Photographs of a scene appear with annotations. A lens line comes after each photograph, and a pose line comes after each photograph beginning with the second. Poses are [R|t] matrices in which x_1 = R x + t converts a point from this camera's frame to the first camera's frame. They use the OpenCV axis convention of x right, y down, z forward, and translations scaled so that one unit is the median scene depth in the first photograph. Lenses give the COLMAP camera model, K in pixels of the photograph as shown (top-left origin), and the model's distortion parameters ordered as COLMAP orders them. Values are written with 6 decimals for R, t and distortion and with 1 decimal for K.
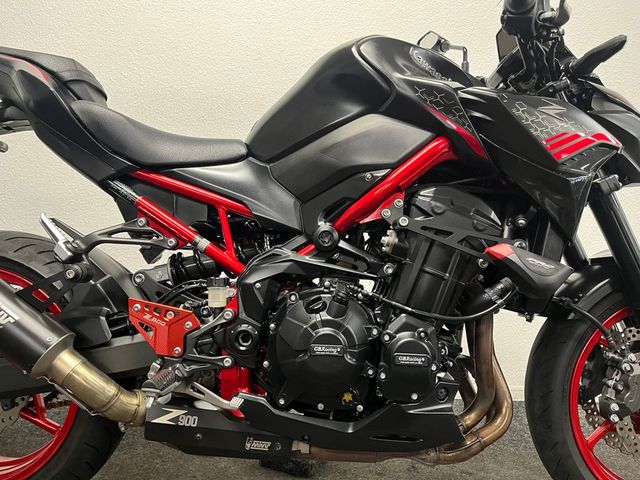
lens RADIAL K [[484.1, 0, 333.7], [0, 484.1, 221.4], [0, 0, 1]] dist [0.082786, -0.121814]
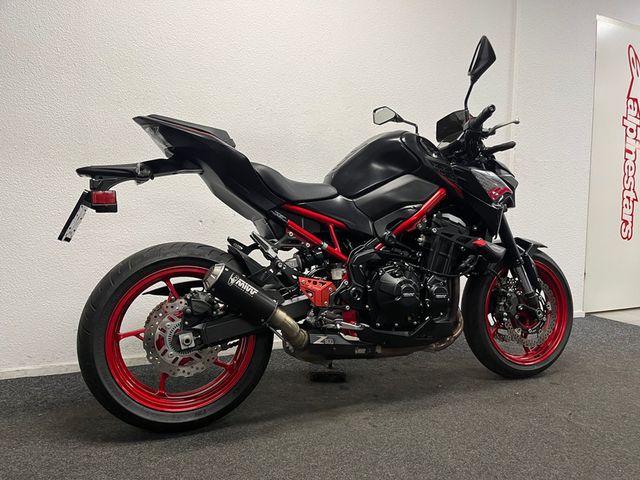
lens RADIAL K [[484.1, 0, 333.7], [0, 484.1, 221.4], [0, 0, 1]] dist [0.082786, -0.121814]
pose [[0.918668, -0.024215, 0.394287, -0.977018], [0.014926, 0.999534, 0.026609, -0.091447], [-0.394748, -0.018560, 0.918602, -0.668001]]
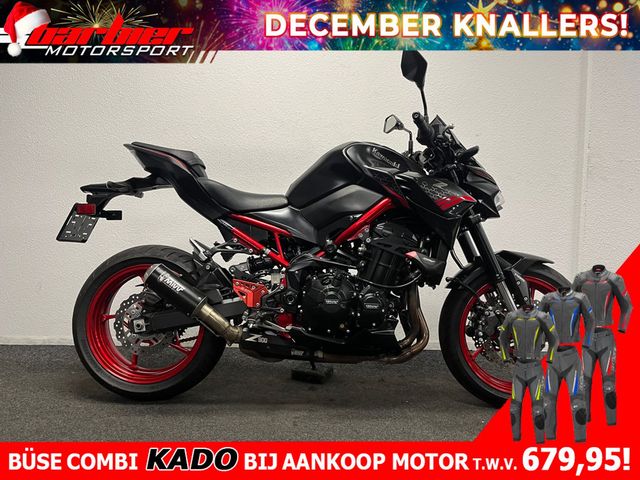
lens RADIAL K [[484.1, 0, 333.7], [0, 484.1, 221.4], [0, 0, 1]] dist [0.082786, -0.121814]
pose [[0.999939, -0.010286, 0.004026, -0.009300], [0.010242, 0.999890, 0.010712, -0.096067], [-0.004136, -0.010670, 0.999935, -0.975308]]
